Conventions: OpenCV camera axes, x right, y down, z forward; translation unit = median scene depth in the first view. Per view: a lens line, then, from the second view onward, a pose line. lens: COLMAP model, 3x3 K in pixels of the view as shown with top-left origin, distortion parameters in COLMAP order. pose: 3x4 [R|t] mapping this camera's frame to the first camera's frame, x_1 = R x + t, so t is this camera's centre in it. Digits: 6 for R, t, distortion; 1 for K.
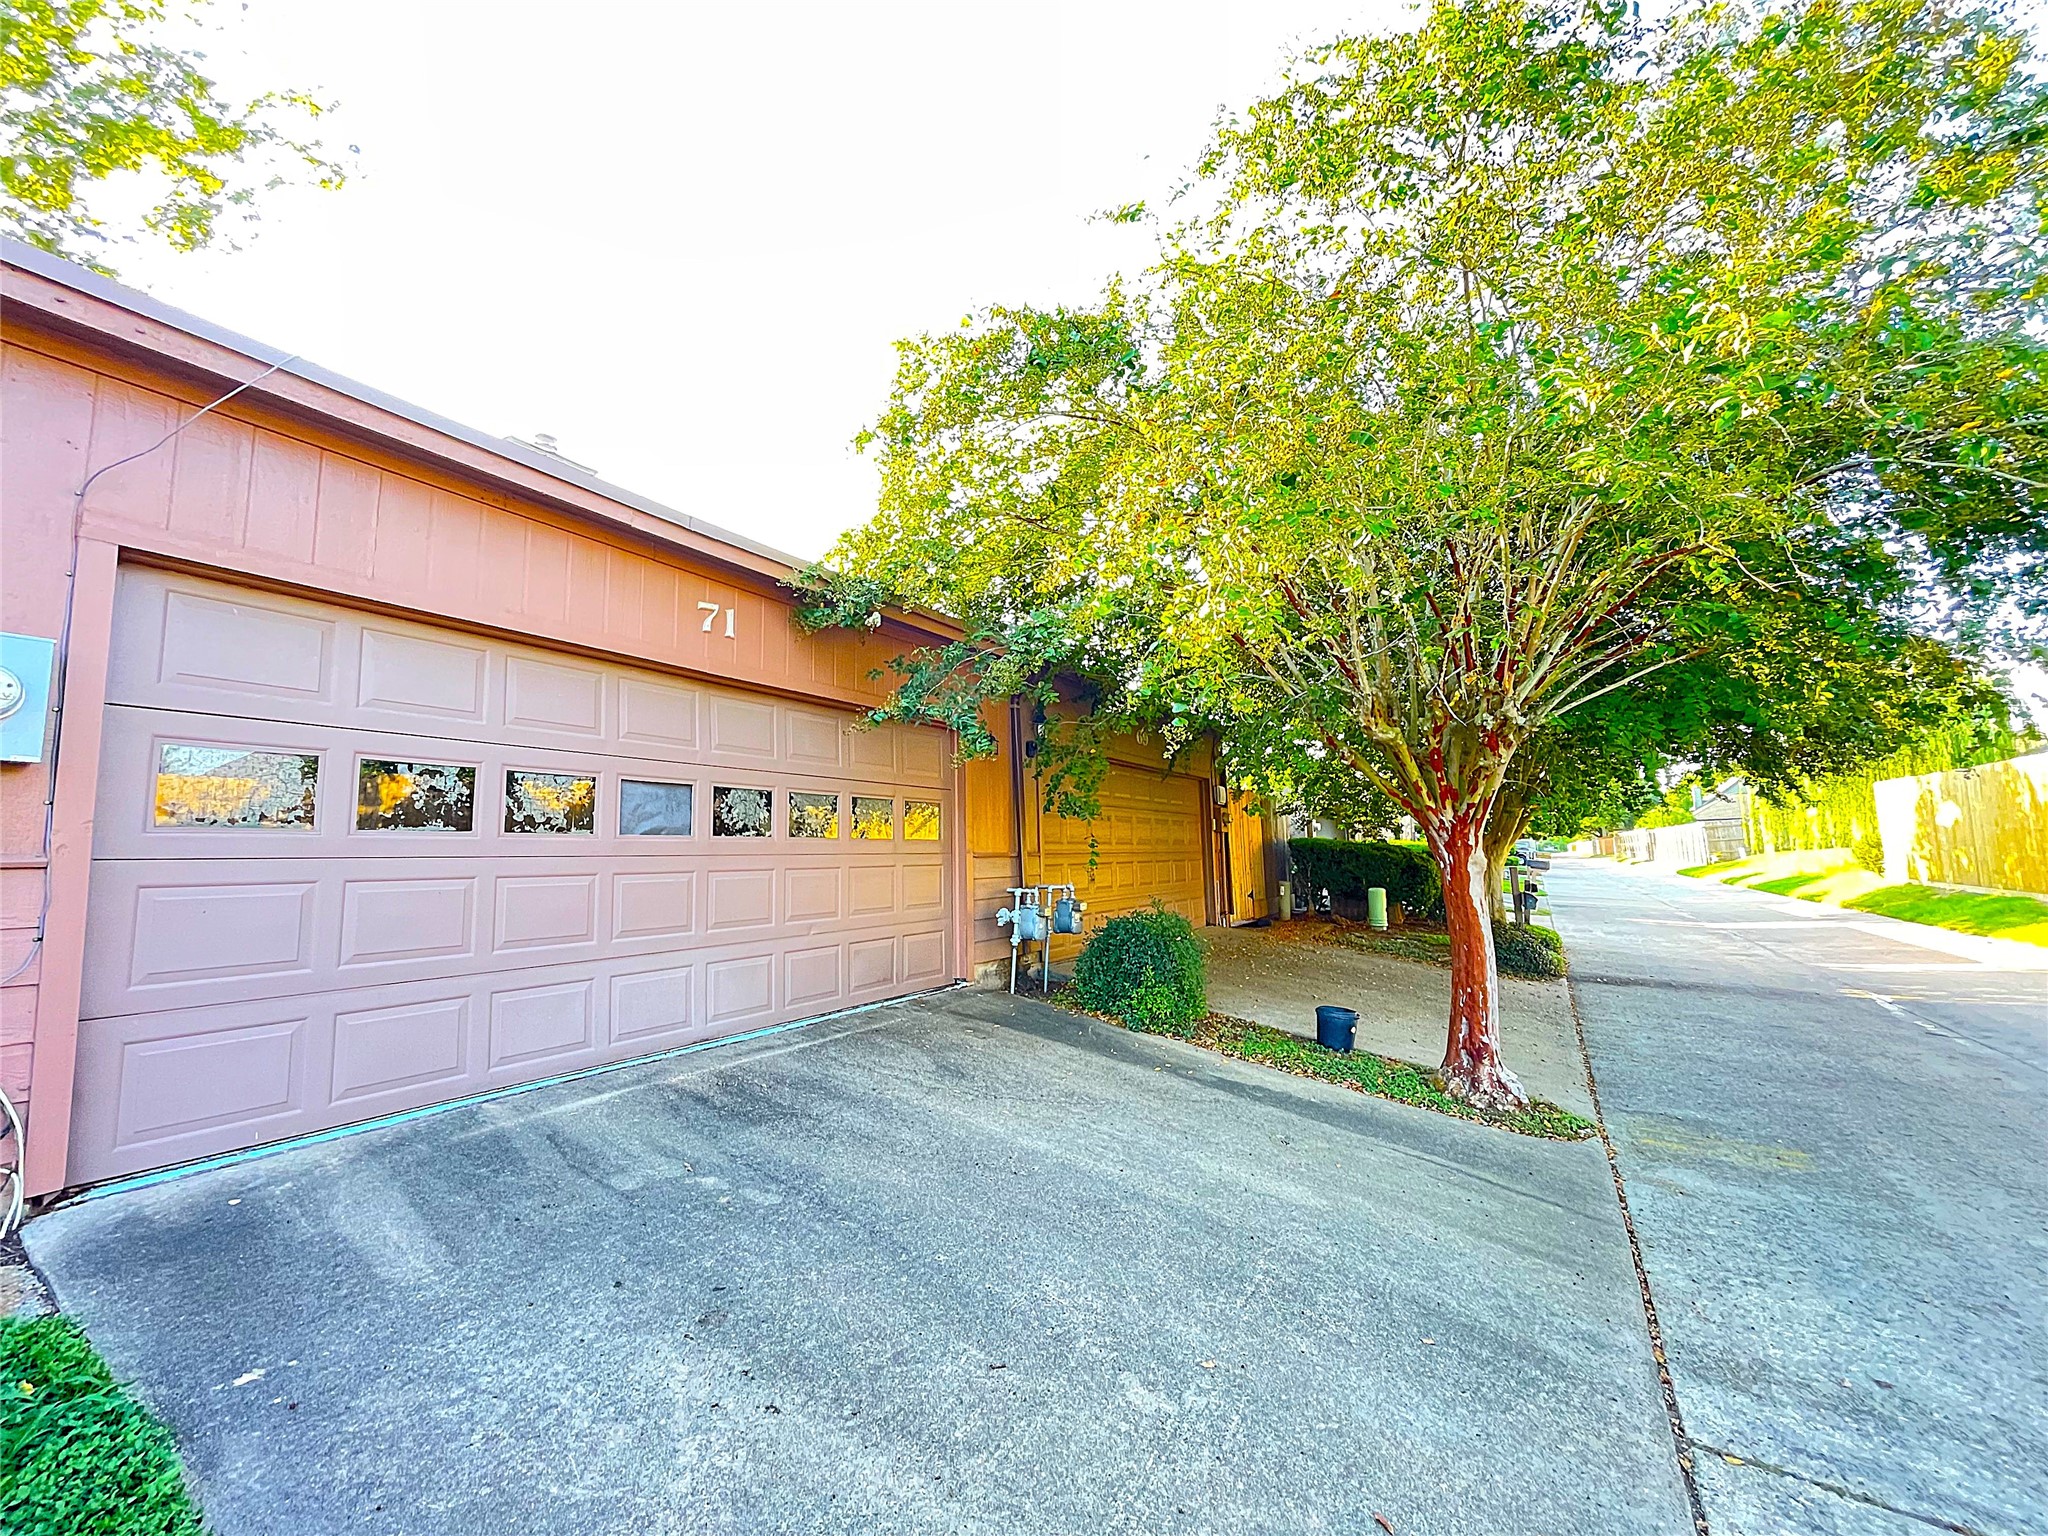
lens RADIAL K [[822.1, 0, 1022.8], [0, 822.1, 771.9], [0, 0, 1]] dist [-0.002938, -0.000748]
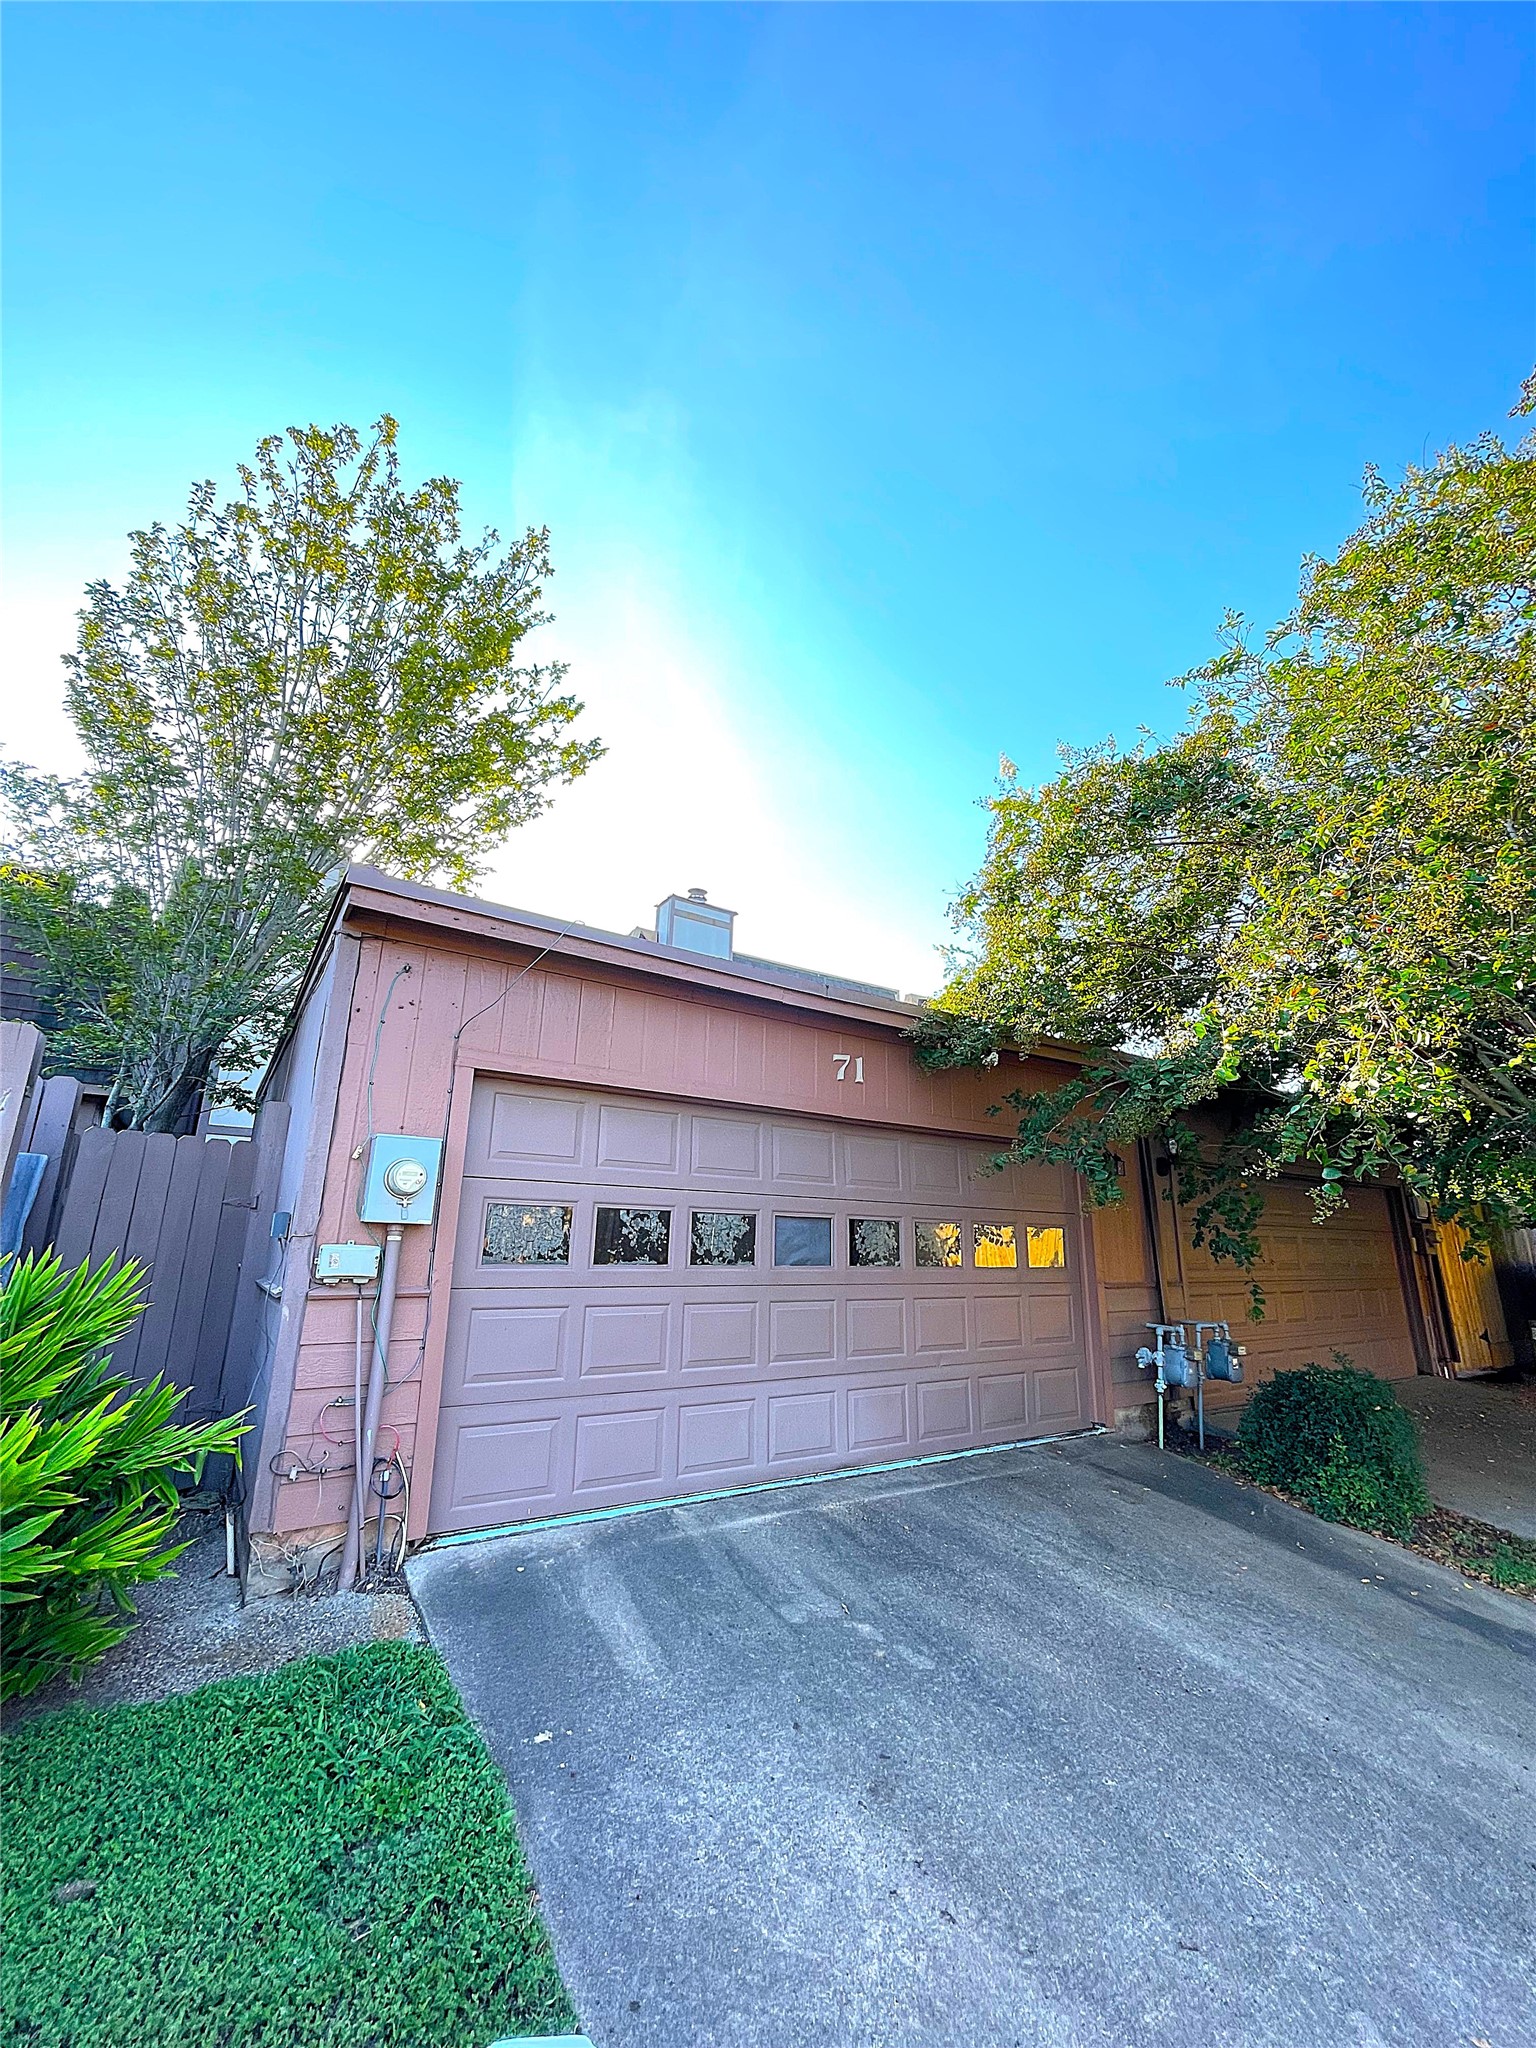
lens RADIAL K [[822.1, 0, 764.9], [0, 822.1, 1022.2], [0, 0, 1]] dist [-0.002938, -0.000748]
pose [[0.908415, -0.070386, -0.412103, -0.007195], [0.006636, 0.988029, -0.154126, -0.095168], [0.418018, 0.137275, 0.898007, -0.093734]]
